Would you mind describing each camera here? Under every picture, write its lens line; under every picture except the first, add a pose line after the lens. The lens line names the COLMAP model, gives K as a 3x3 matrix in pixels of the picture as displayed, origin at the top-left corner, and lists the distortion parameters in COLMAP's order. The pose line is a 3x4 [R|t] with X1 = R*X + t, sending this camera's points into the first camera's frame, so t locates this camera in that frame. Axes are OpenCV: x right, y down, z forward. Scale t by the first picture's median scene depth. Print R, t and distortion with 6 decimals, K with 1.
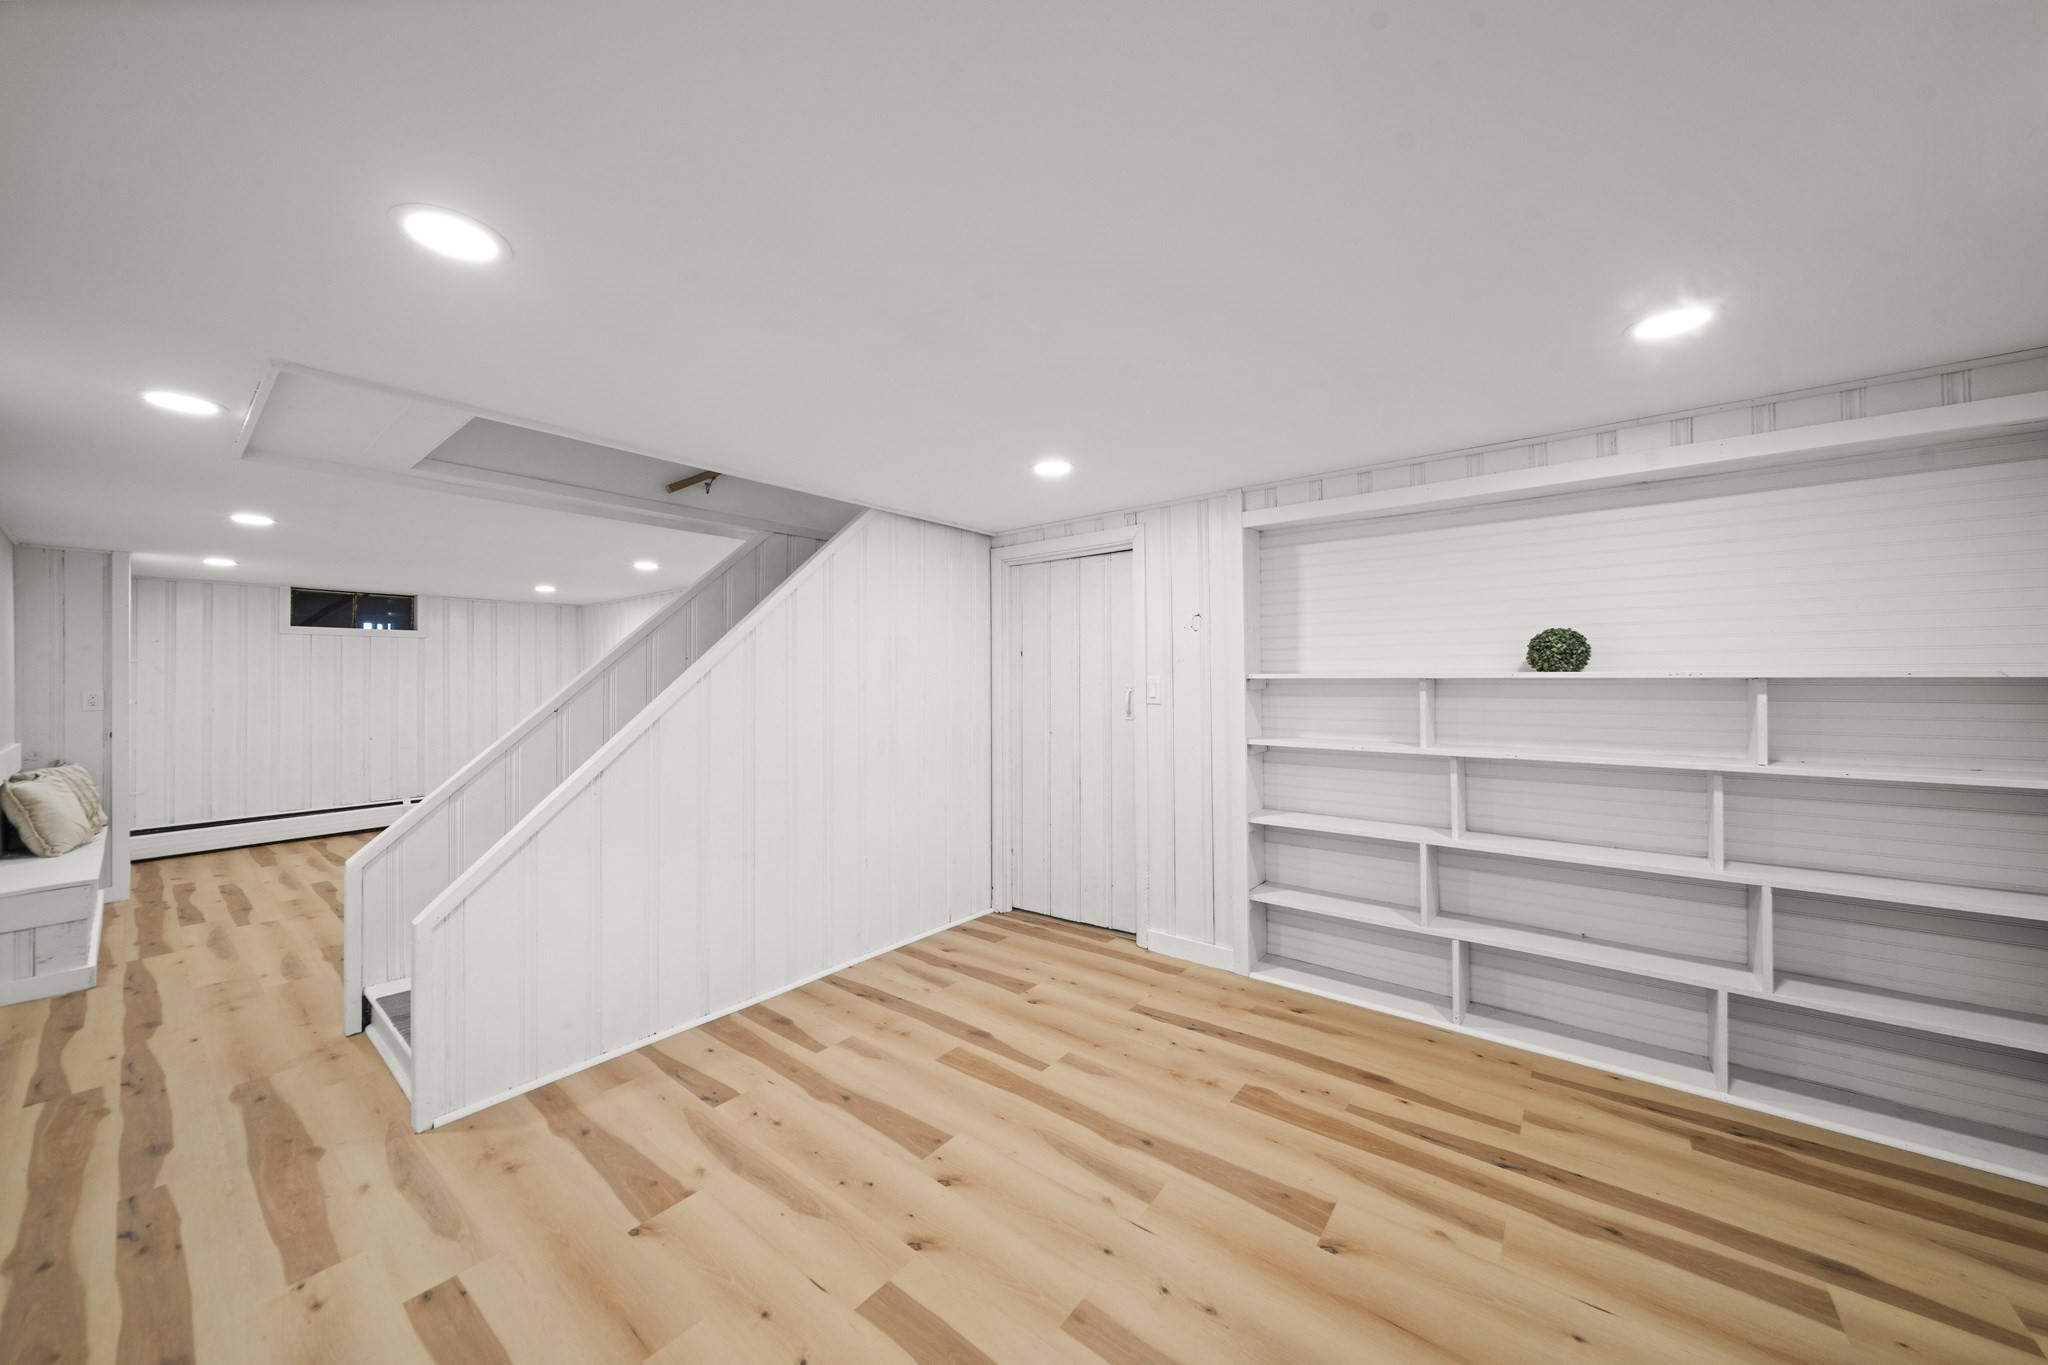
lens RADIAL K [[689.2, 0, 1023.5], [0, 689.2, 680.7], [0, 0, 1]] dist [-0.002173, -0.000412]
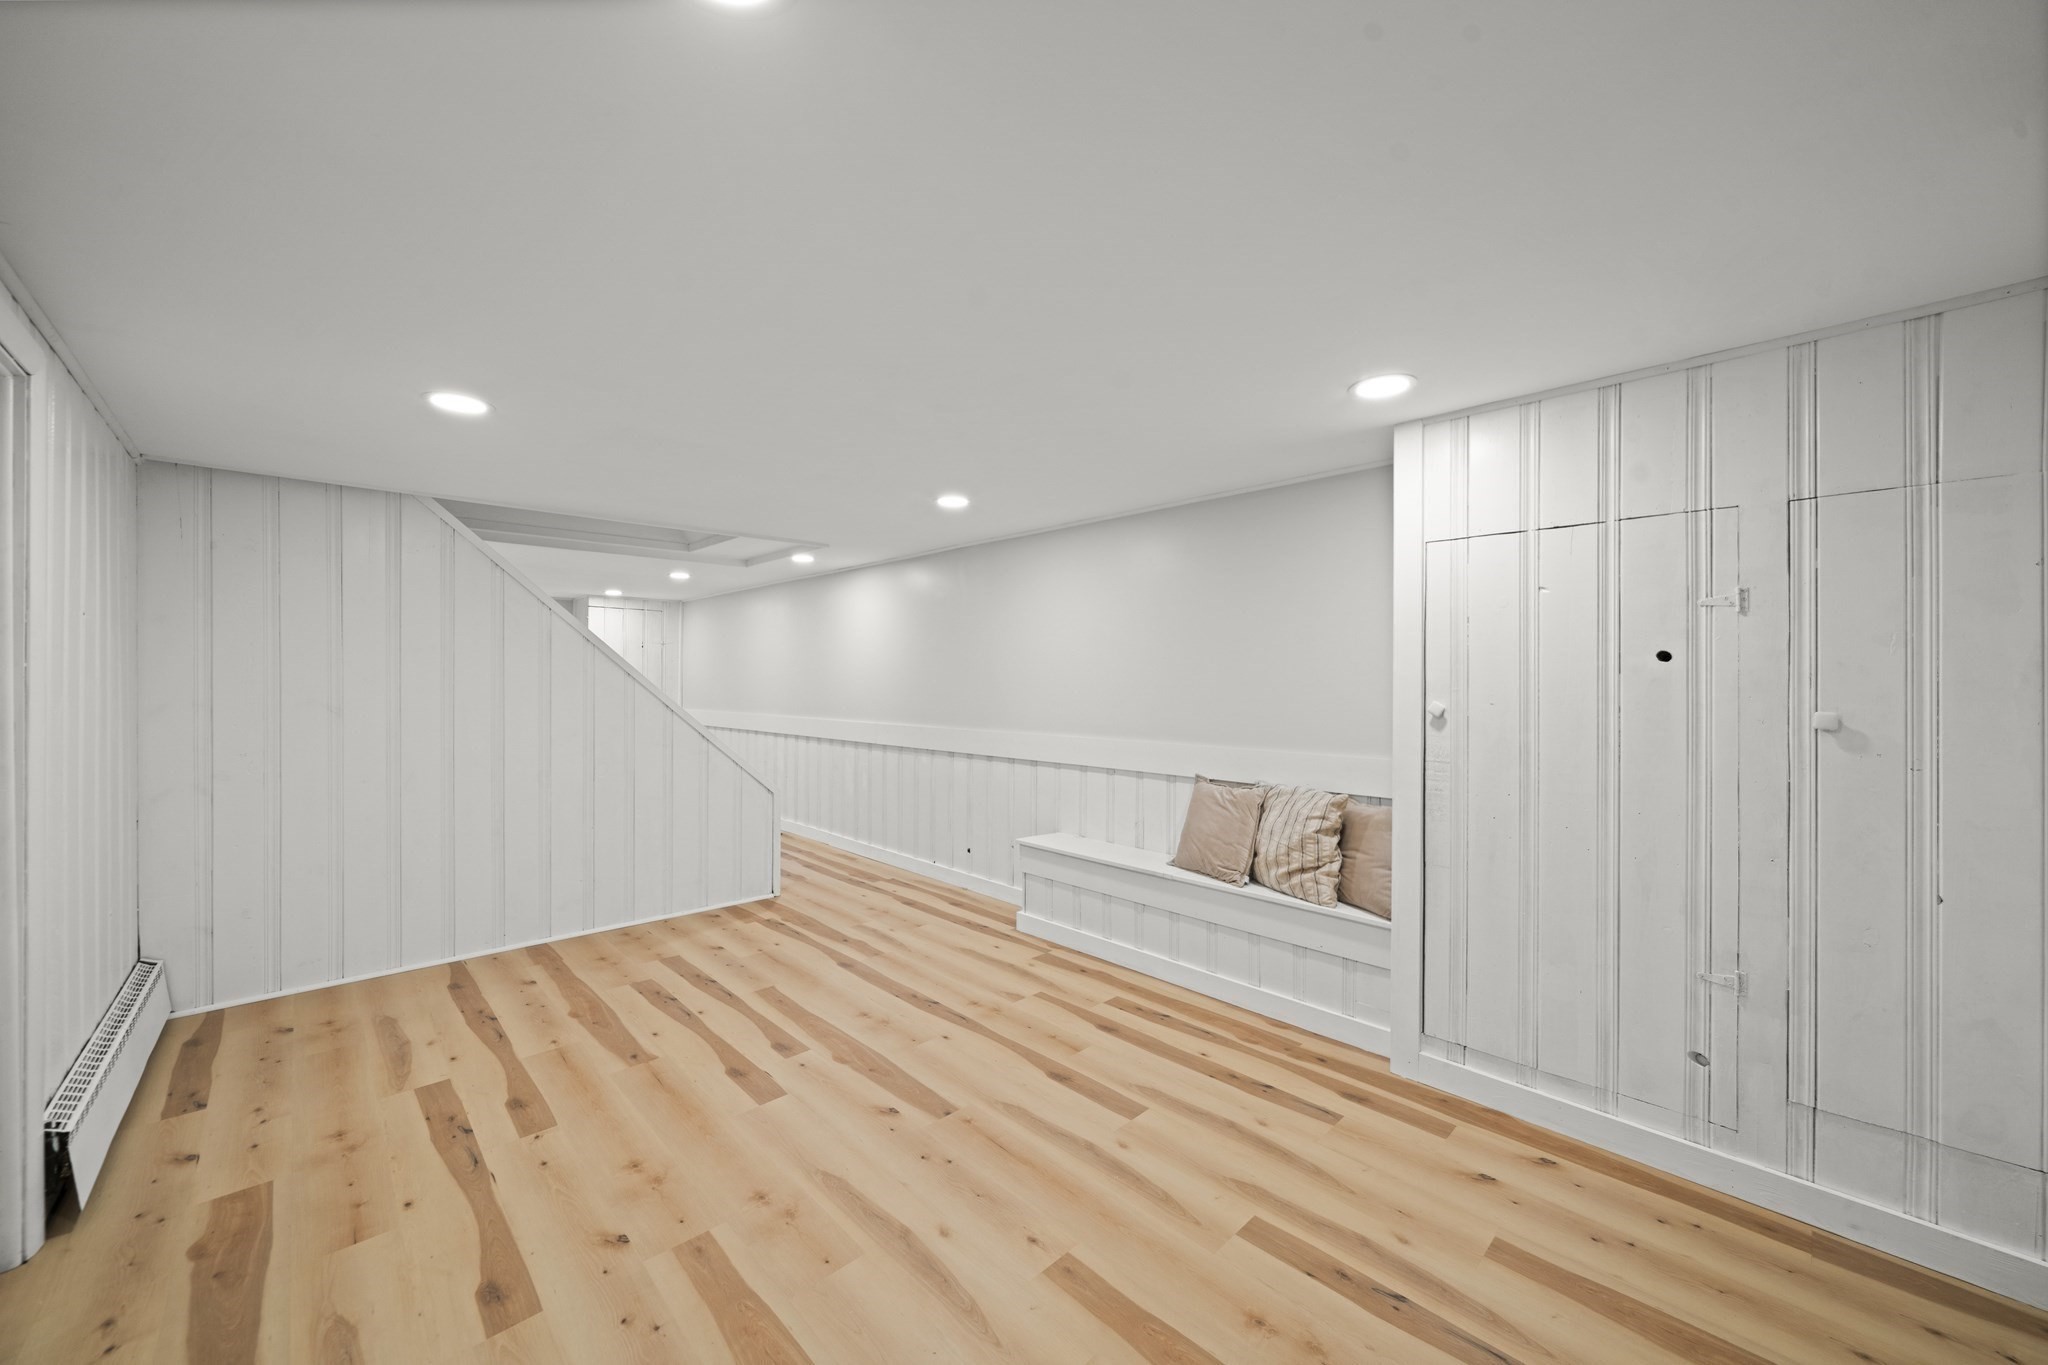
lens RADIAL K [[771.3, 0, 1010.8], [0, 771.3, 678.7], [0, 0, 1]] dist [0.001199, 0.000130]
pose [[-0.985958, -0.011958, 0.166563, -1.191314], [-0.012066, 0.999927, 0.000364, 0.000941], [-0.166556, -0.001651, -0.986031, 1.772158]]
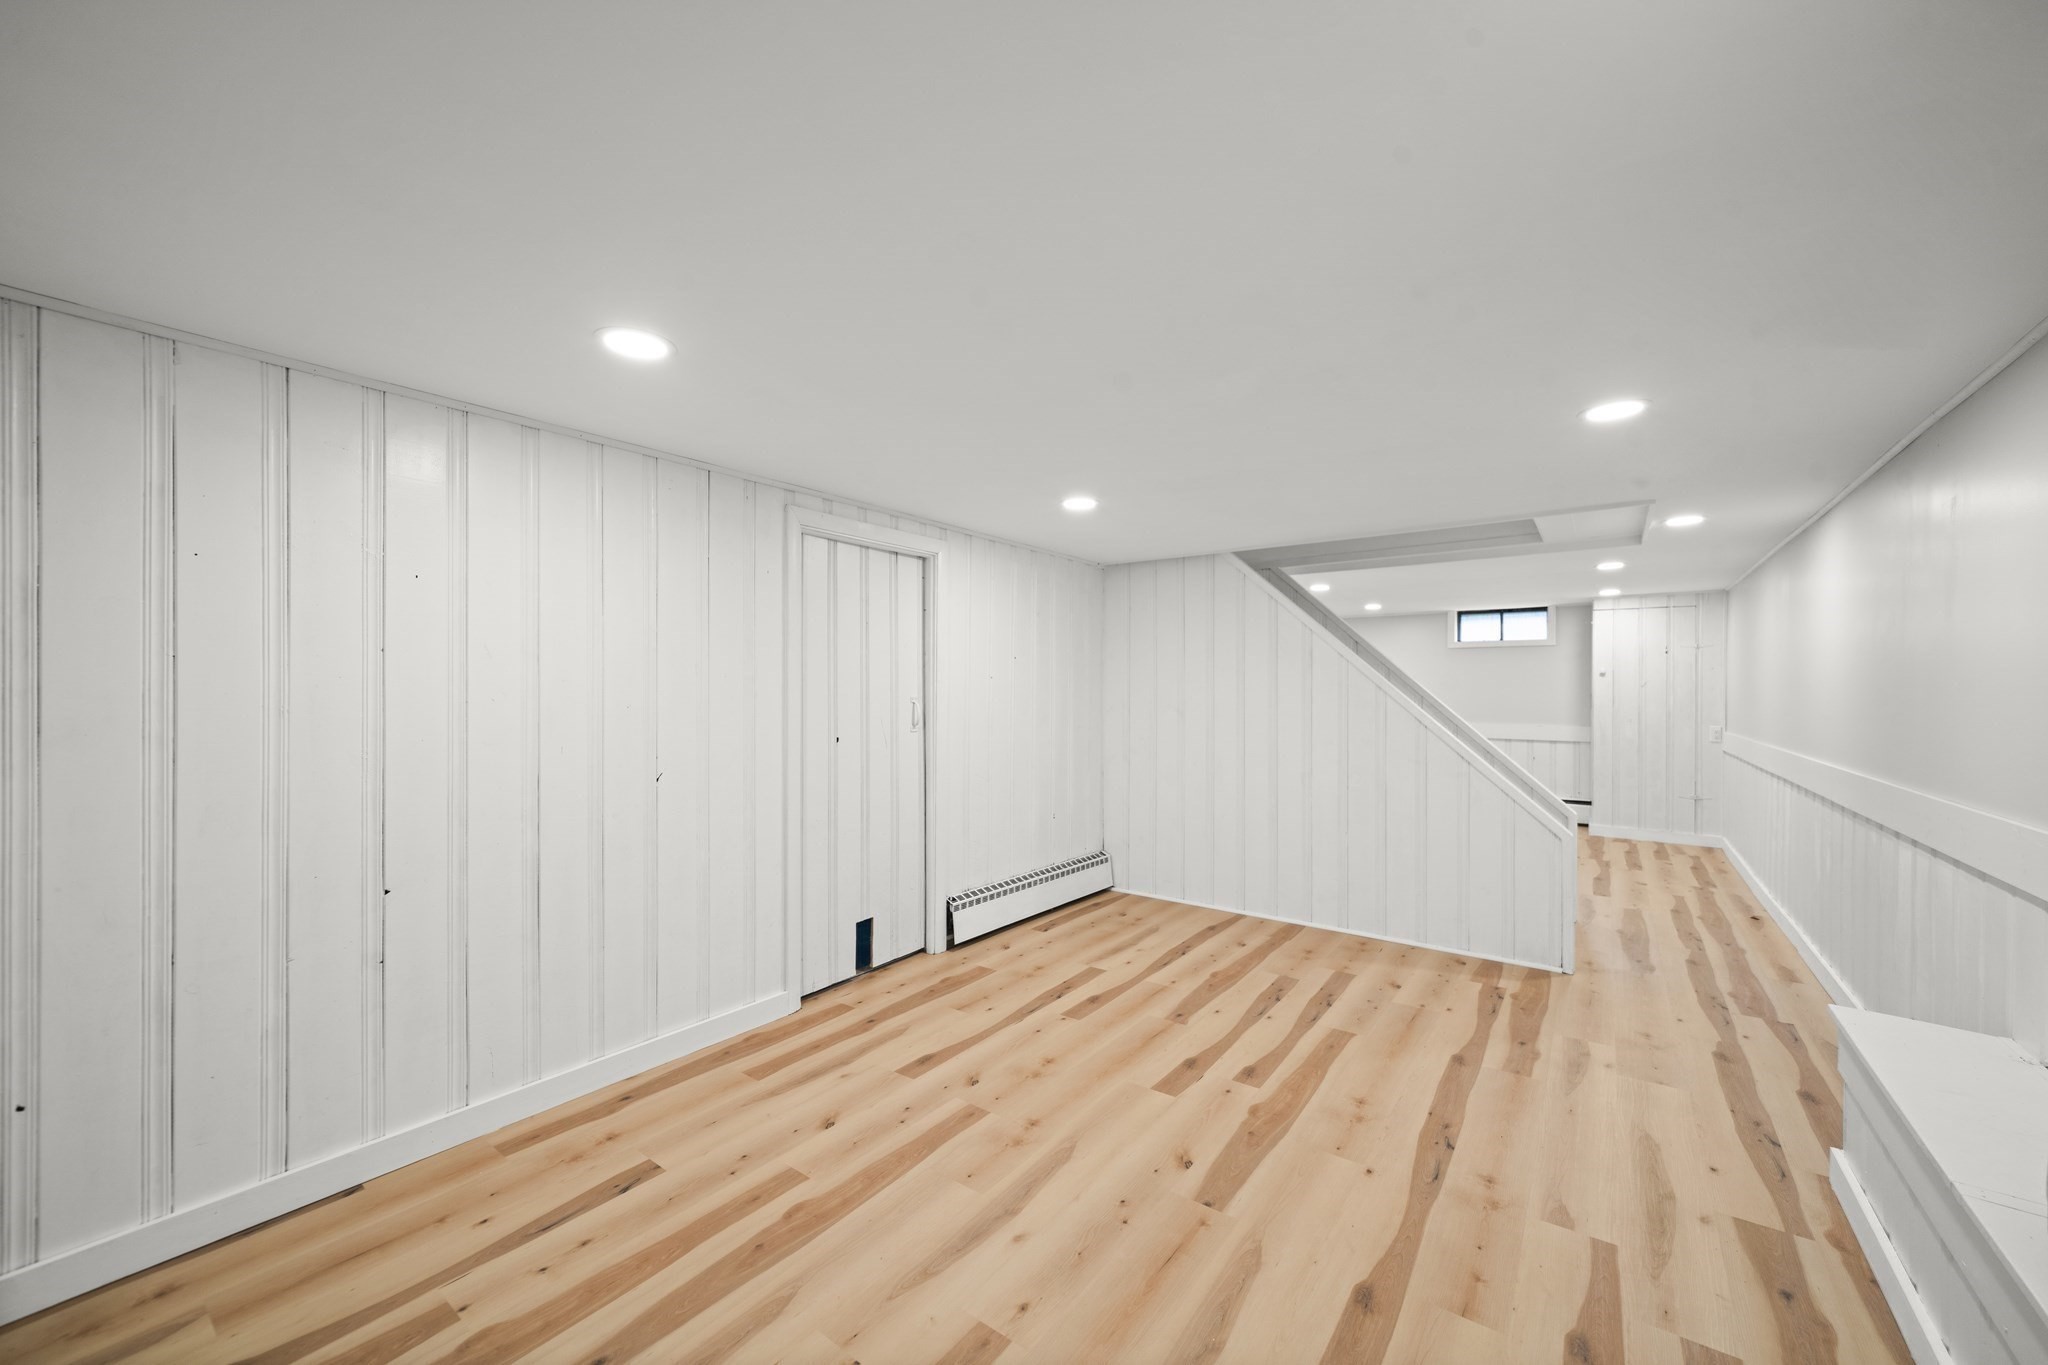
lens RADIAL K [[771.3, 0, 1019.1], [0, 771.3, 679.0], [0, 0, 1]] dist [0.001199, 0.000130]
pose [[-0.006820, 0.004274, 0.999968, -1.555008], [-0.002407, 0.999988, -0.004291, -0.003245], [-0.999974, -0.002436, -0.006810, 1.317083]]
